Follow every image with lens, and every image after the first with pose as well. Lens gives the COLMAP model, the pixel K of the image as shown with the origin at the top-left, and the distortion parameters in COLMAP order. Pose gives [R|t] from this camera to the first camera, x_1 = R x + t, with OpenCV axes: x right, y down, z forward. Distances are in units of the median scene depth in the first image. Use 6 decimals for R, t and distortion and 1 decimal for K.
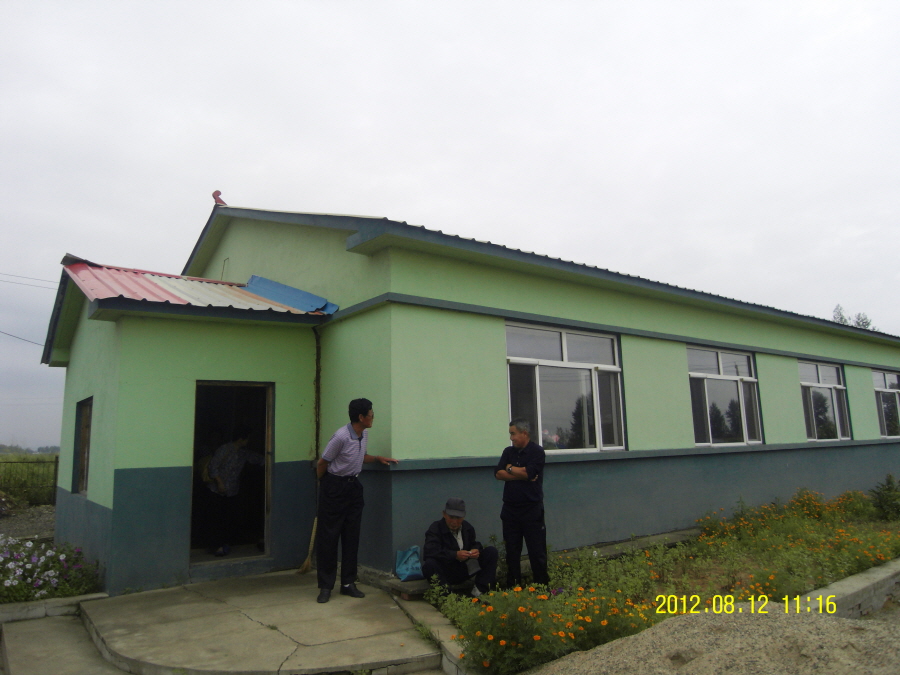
lens RADIAL K [[640.8, 0, 442.7], [0, 640.8, 331.0], [0, 0, 1]] dist [-0.061424, 0.002631]
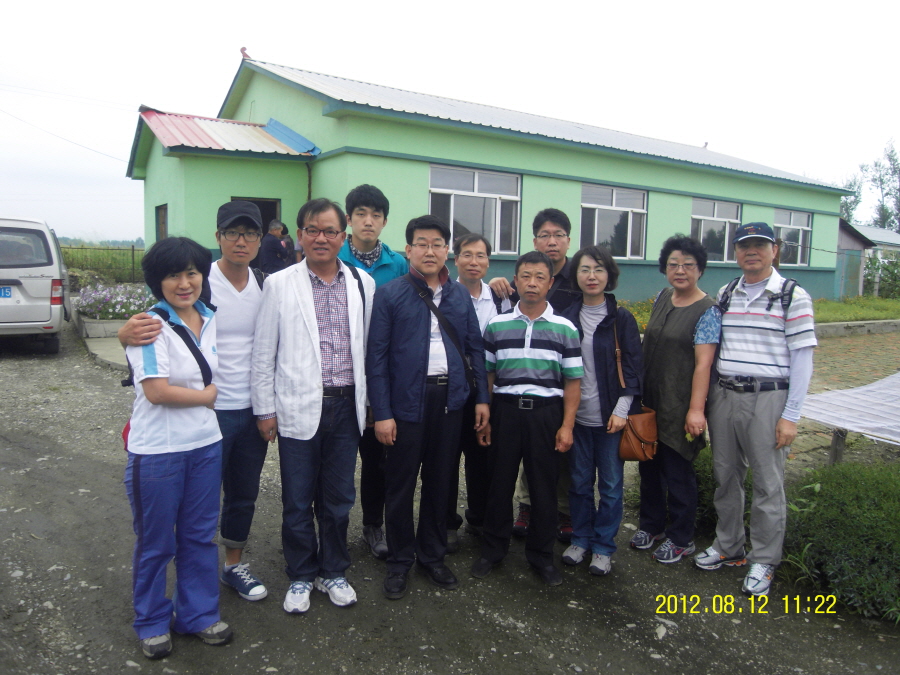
lens RADIAL K [[640.8, 0, 458.7], [0, 640.8, 336.2], [0, 0, 1]] dist [-0.061424, 0.002631]
pose [[0.997407, 0.058240, -0.042289, 0.231535], [-0.042956, 0.953129, 0.299499, -0.076078], [0.057749, -0.296906, 0.953159, -0.508602]]
